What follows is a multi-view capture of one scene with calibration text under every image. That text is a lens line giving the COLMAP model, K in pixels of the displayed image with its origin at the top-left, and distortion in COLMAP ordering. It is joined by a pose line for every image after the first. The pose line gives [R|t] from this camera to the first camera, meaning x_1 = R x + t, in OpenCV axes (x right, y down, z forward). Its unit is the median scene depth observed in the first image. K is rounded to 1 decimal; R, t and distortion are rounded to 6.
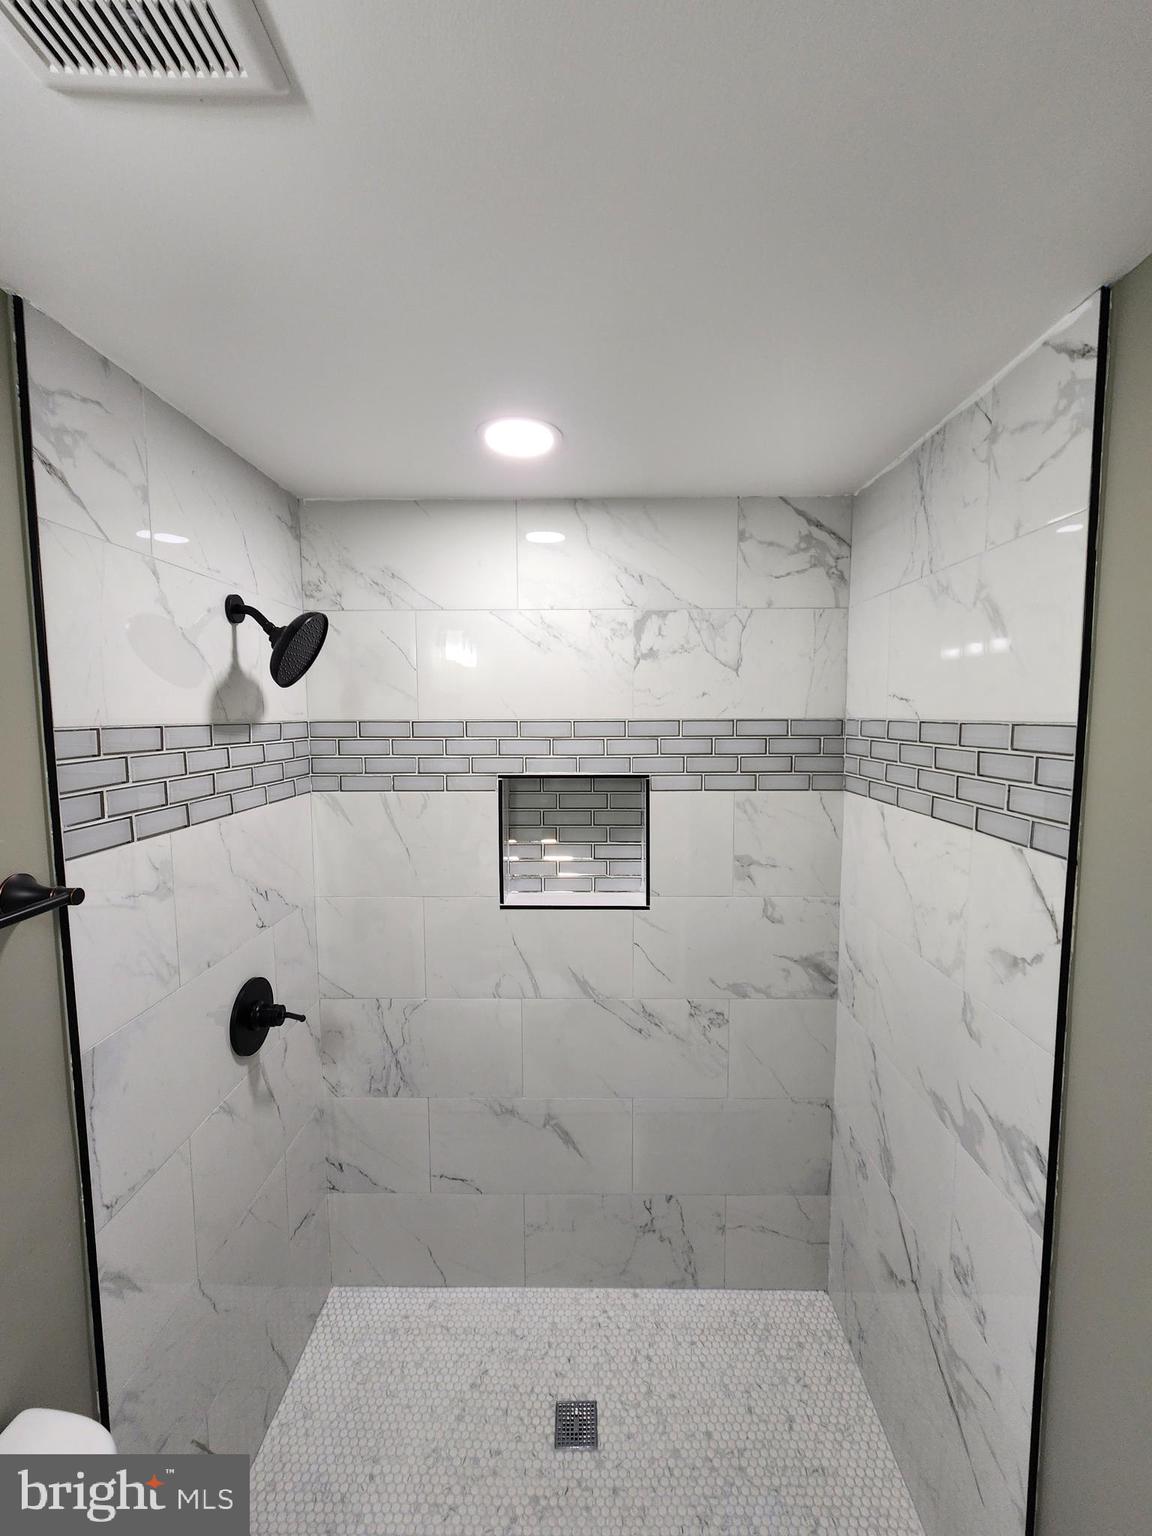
lens RADIAL K [[632.4, 0, 578.5], [0, 632.4, 769.2], [0, 0, 1]] dist [0.000998, 0.000060]
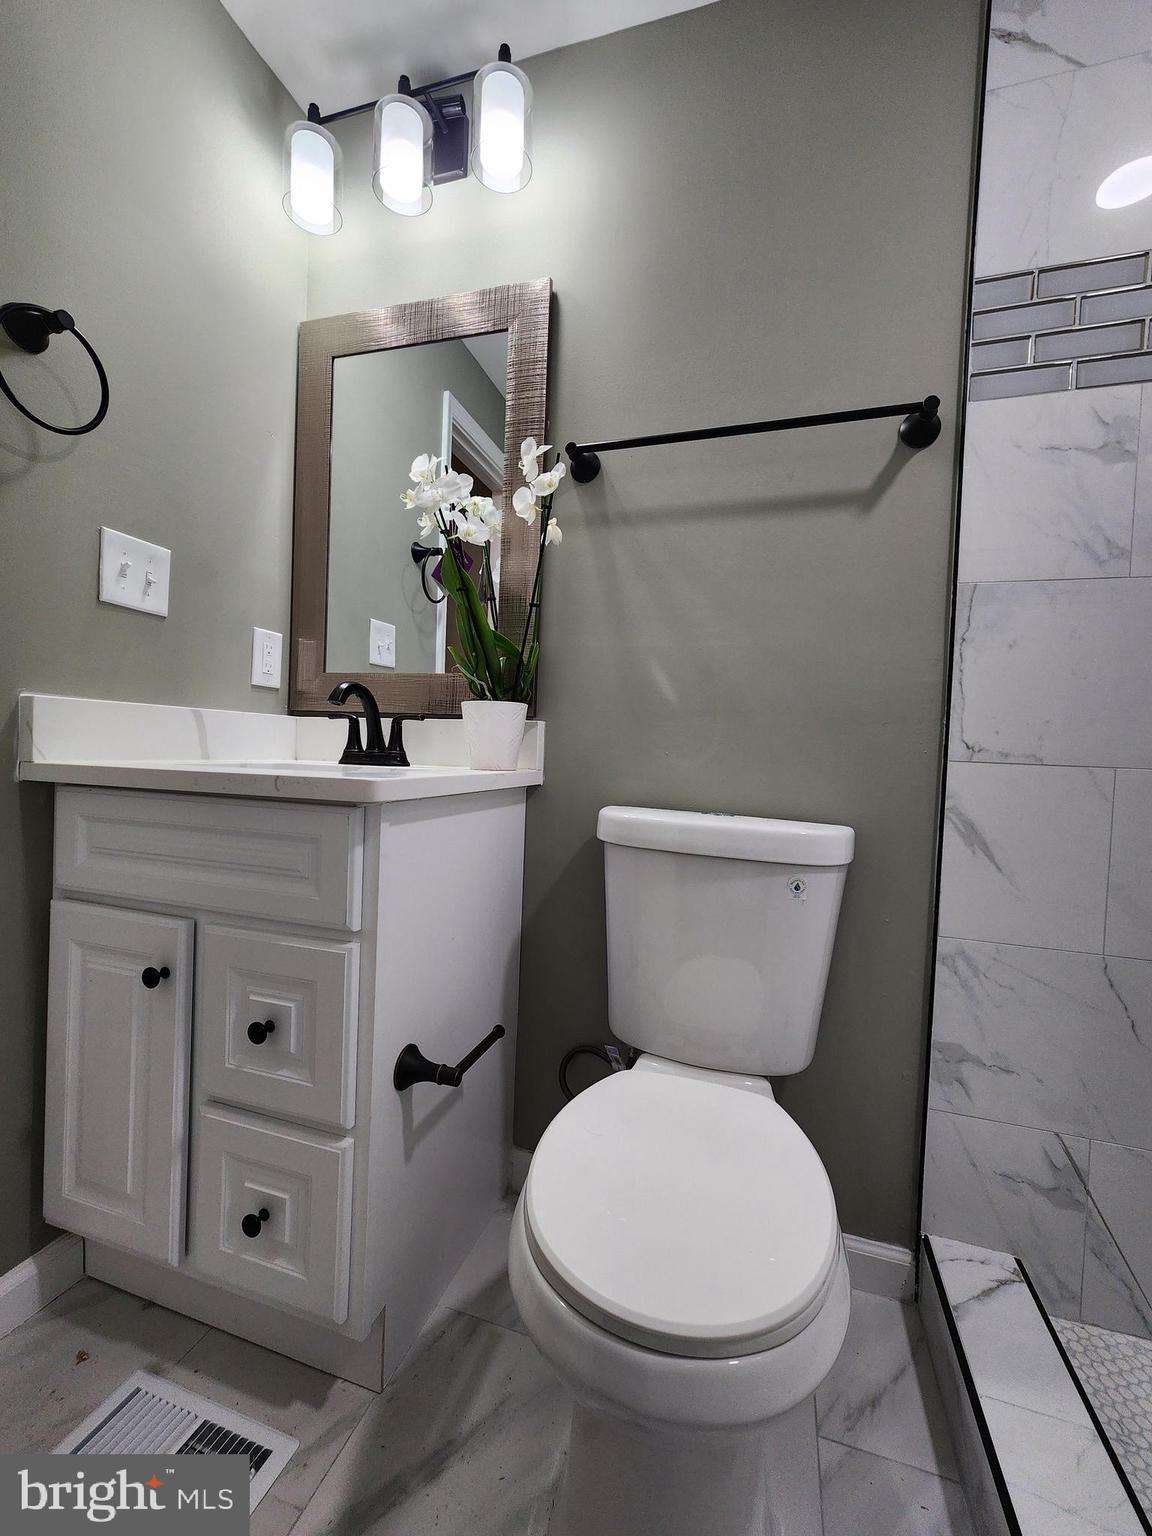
lens RADIAL K [[632.4, 0, 581.2], [0, 632.4, 771.1], [0, 0, 1]] dist [0.000998, 0.000060]
pose [[-0.286837, 0.024650, -0.957662, 0.356366], [-0.128858, 0.989591, 0.064067, 0.607799], [0.949273, 0.141779, -0.280675, 0.564869]]
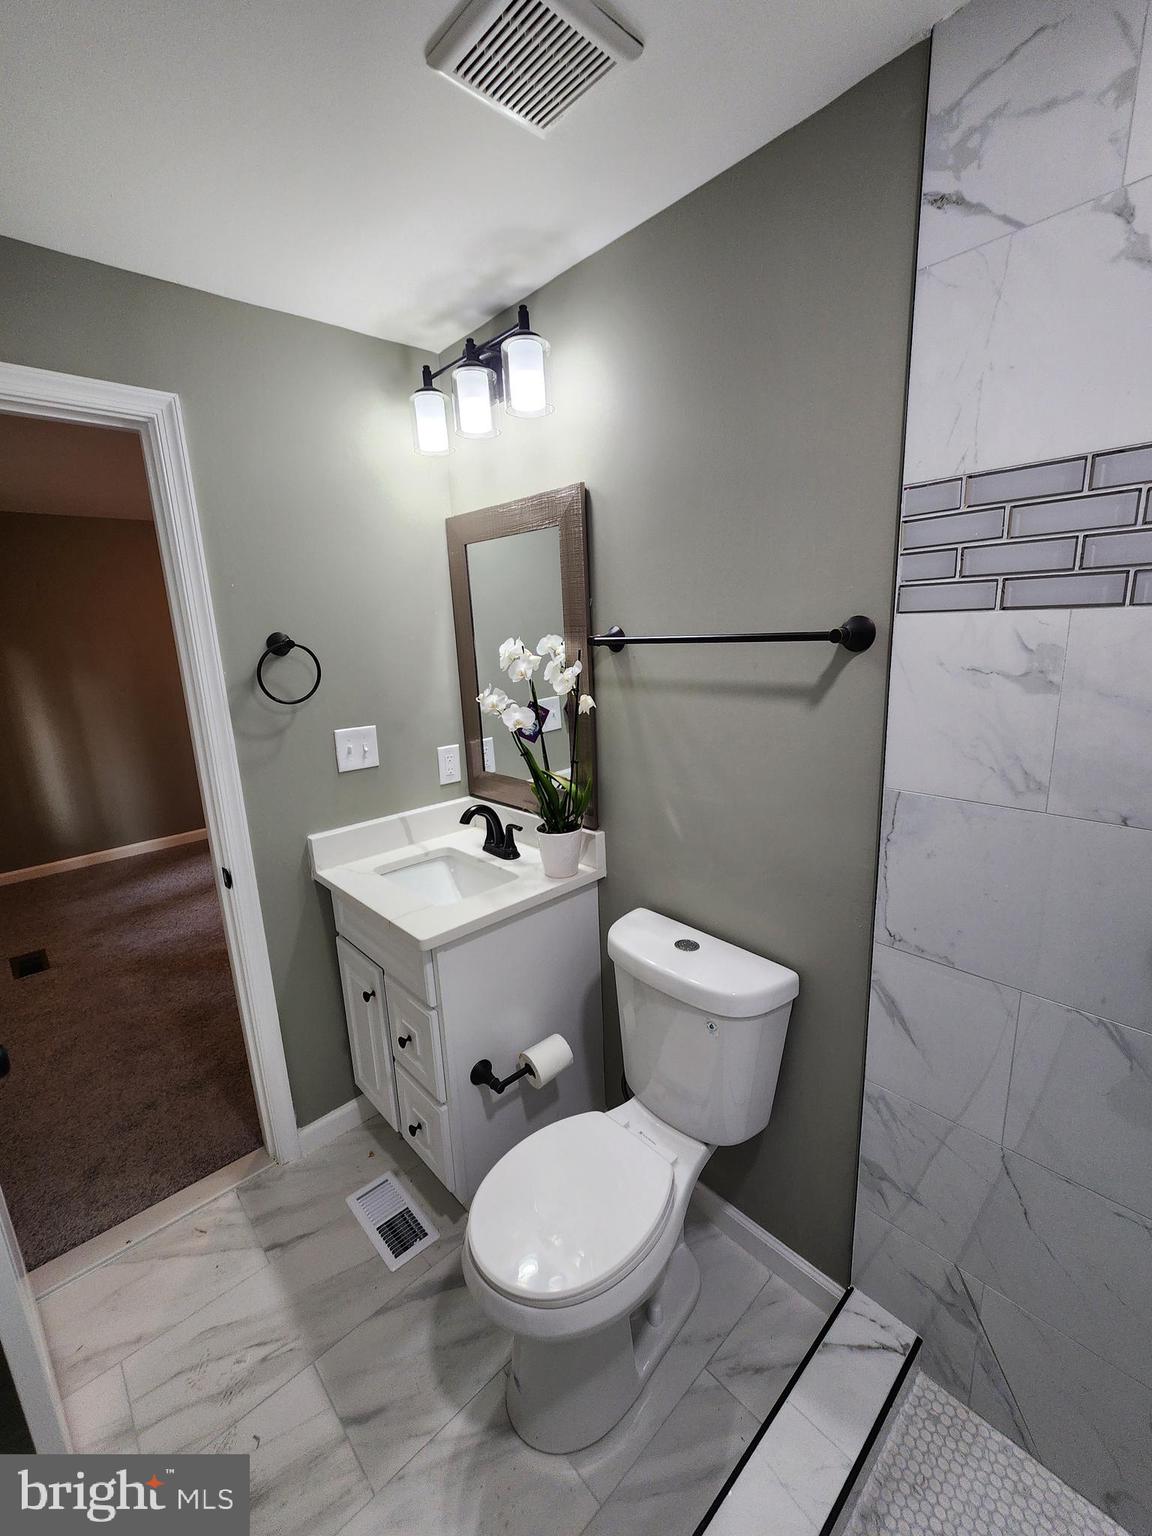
lens RADIAL K [[632.4, 0, 582.6], [0, 632.4, 773.3], [0, 0, 1]] dist [0.000998, 0.000060]
pose [[-0.723117, 0.192552, -0.663345, 0.292846], [-0.020232, 0.954042, 0.298989, 0.069072], [0.690430, 0.229624, -0.685988, 1.085439]]
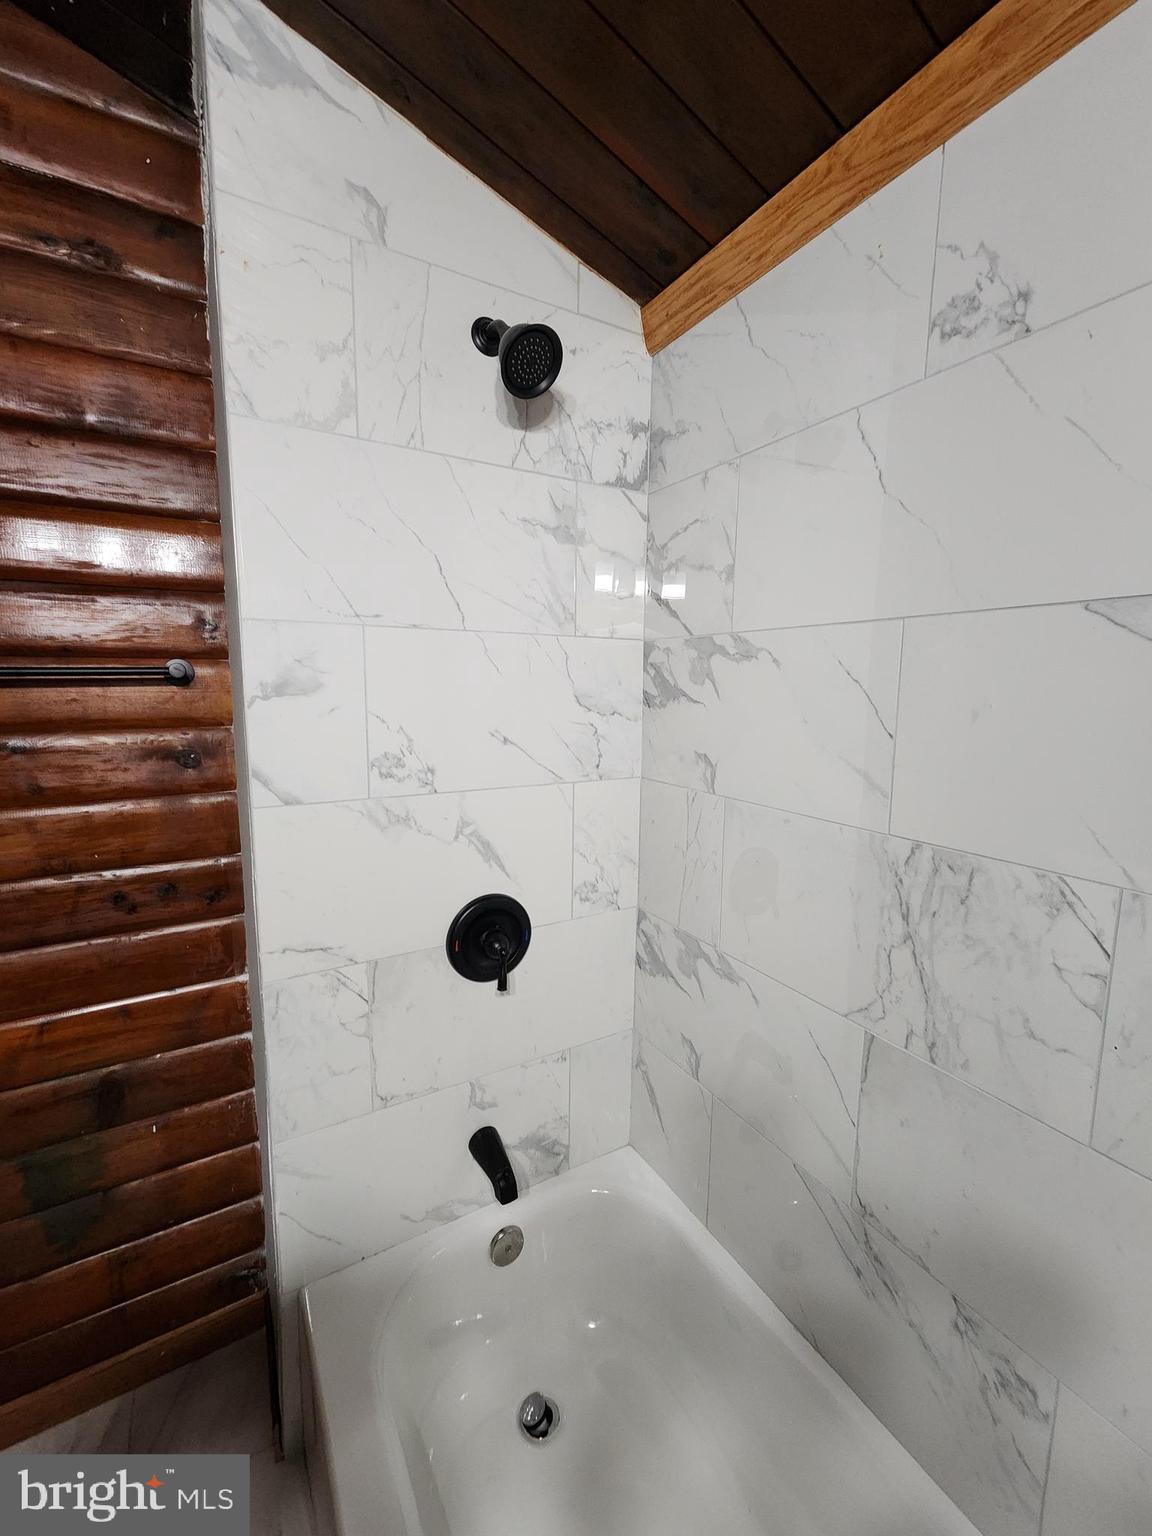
lens RADIAL K [[632.4, 0, 582.2], [0, 632.4, 765.8], [0, 0, 1]] dist [0.000998, 0.000060]
pose [[-0.863743, 0.065995, -0.499592, 0.034589], [-0.053754, 0.973665, 0.221554, -0.305332], [0.501057, 0.218221, -0.837449, 1.575158]]
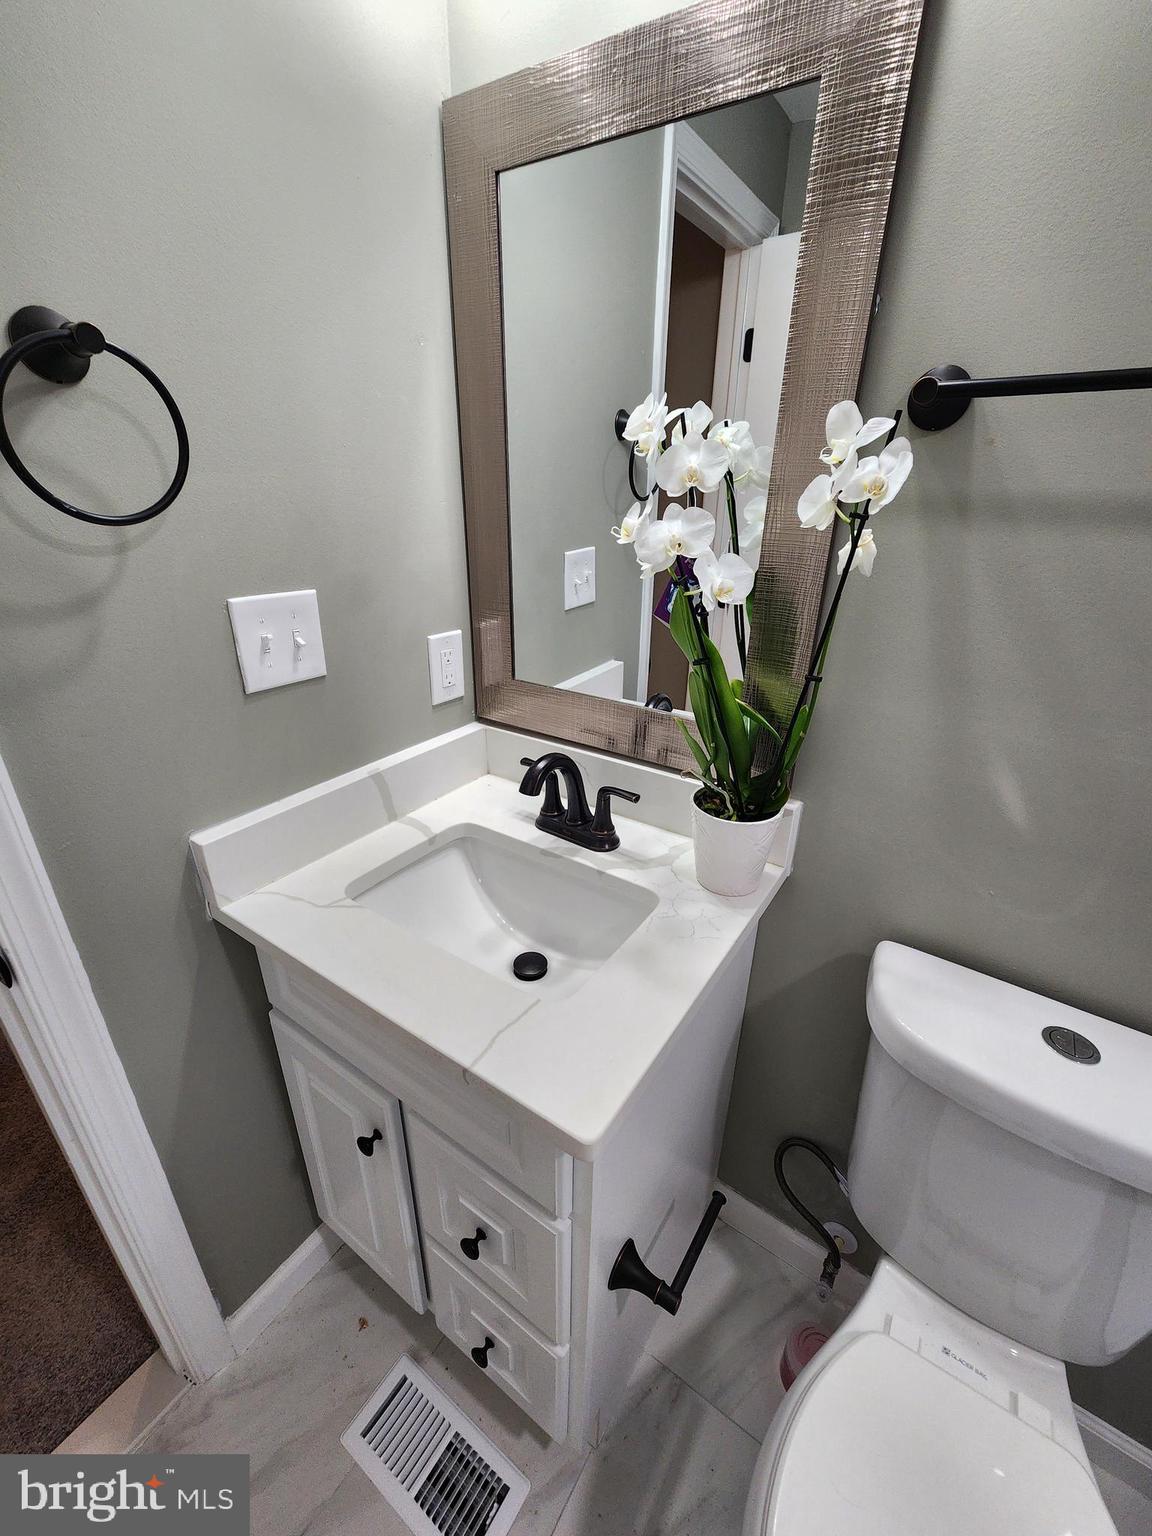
lens RADIAL K [[632.4, 0, 583.3], [0, 632.4, 775.7], [0, 0, 1]] dist [0.000998, 0.000060]
pose [[-0.548827, 0.348493, -0.759829, 0.070818], [-0.091470, 0.878463, 0.468973, 0.246091], [0.830916, 0.326887, -0.450248, 0.313526]]
